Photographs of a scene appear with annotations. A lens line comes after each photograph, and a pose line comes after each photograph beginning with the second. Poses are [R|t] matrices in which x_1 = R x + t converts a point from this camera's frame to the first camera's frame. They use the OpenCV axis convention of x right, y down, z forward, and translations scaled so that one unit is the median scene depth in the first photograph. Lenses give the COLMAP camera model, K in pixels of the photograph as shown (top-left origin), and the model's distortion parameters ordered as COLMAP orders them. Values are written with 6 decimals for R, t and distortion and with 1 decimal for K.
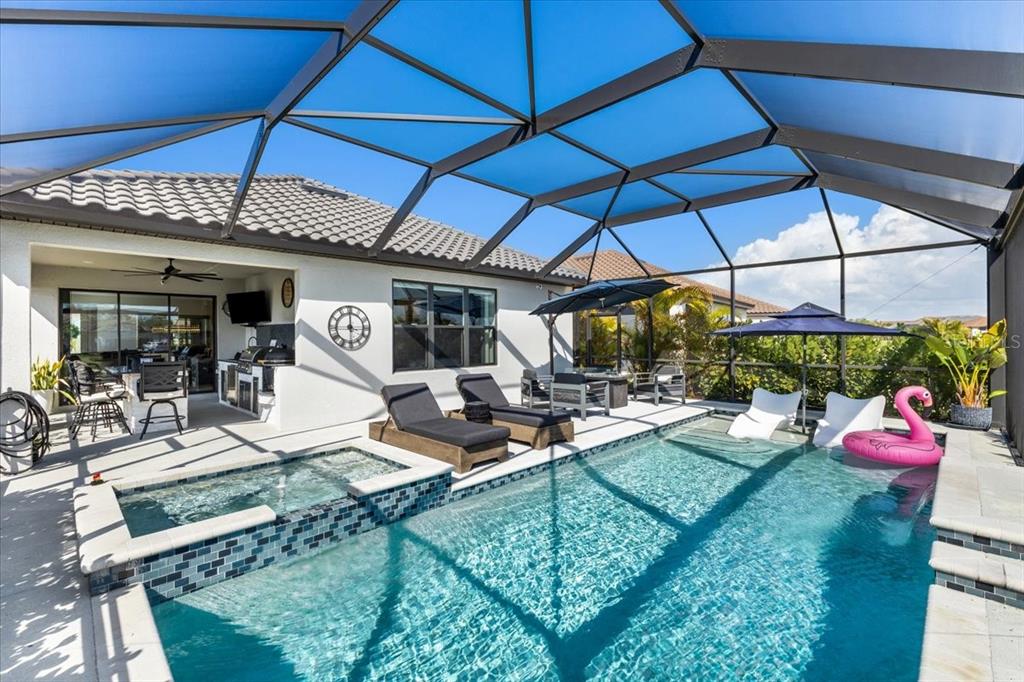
lens RADIAL K [[445.8, 0, 512.0], [0, 445.8, 341.0], [0, 0, 1]] dist [0.001214, 0.000029]
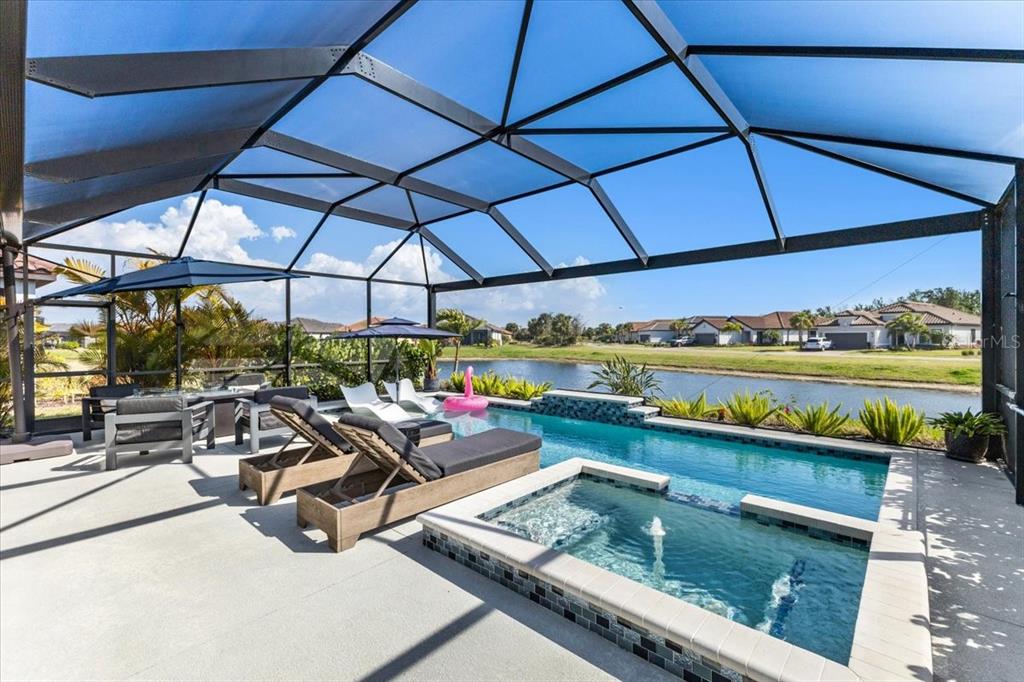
lens RADIAL K [[445.8, 0, 512.0], [0, 445.8, 341.0], [0, 0, 1]] dist [0.001214, 0.000029]
pose [[-0.045021, 0.008848, 0.998947, -1.842750], [0.011282, 0.999902, -0.008348, 0.022331], [-0.998922, 0.010895, -0.045116, 1.880630]]
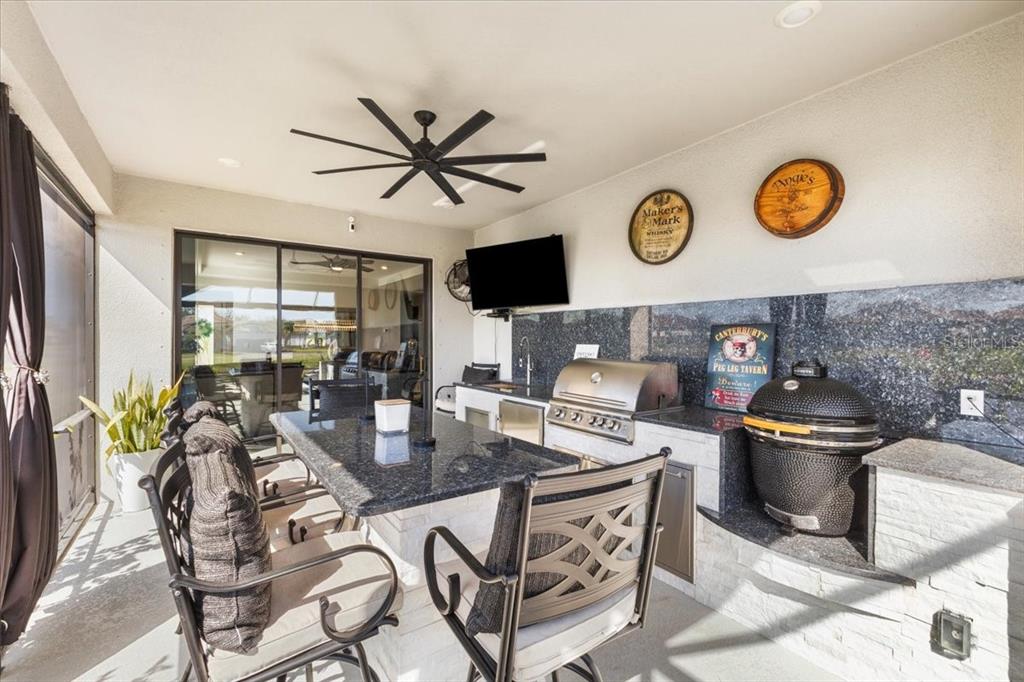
lens RADIAL K [[445.8, 0, 512.0], [0, 445.8, 341.0], [0, 0, 1]] dist [0.001214, 0.000029]
pose [[0.983907, 0.008851, -0.178464, -0.511574], [-0.010372, 0.999917, -0.007591, -0.000213], [0.178383, 0.009320, 0.983917, 0.530151]]
